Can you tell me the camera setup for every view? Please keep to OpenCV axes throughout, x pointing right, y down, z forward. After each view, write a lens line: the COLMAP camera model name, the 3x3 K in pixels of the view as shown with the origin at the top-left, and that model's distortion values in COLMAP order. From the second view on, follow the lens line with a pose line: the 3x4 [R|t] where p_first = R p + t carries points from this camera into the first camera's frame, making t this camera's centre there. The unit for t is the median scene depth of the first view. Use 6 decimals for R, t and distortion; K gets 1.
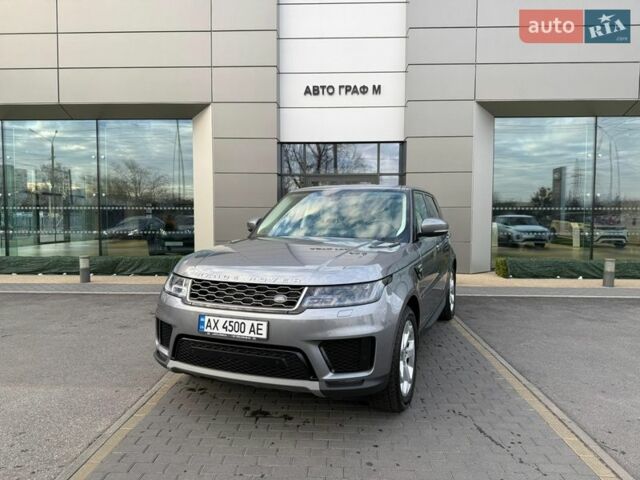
lens RADIAL K [[450.7, 0, 321.2], [0, 450.7, 240.5], [0, 0, 1]] dist [-0.012683, -0.005727]
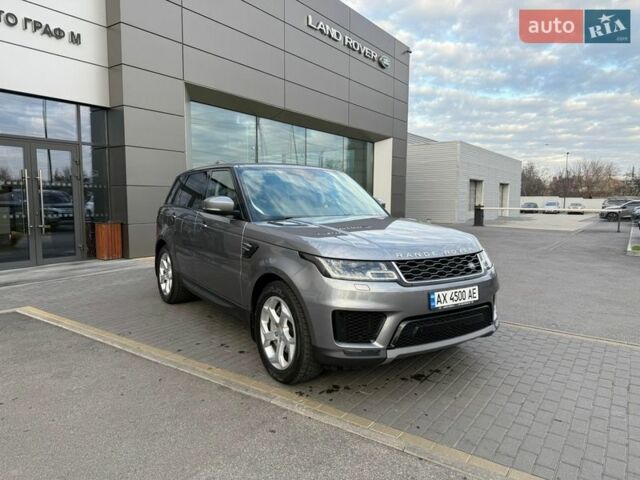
lens RADIAL K [[450.7, 0, 321.1], [0, 450.7, 241.2], [0, 0, 1]] dist [-0.012683, -0.005727]
pose [[0.532696, -0.068165, 0.843557, -1.136341], [0.028603, 0.997632, 0.062553, -0.019689], [-0.845823, -0.009193, 0.533385, 0.607527]]
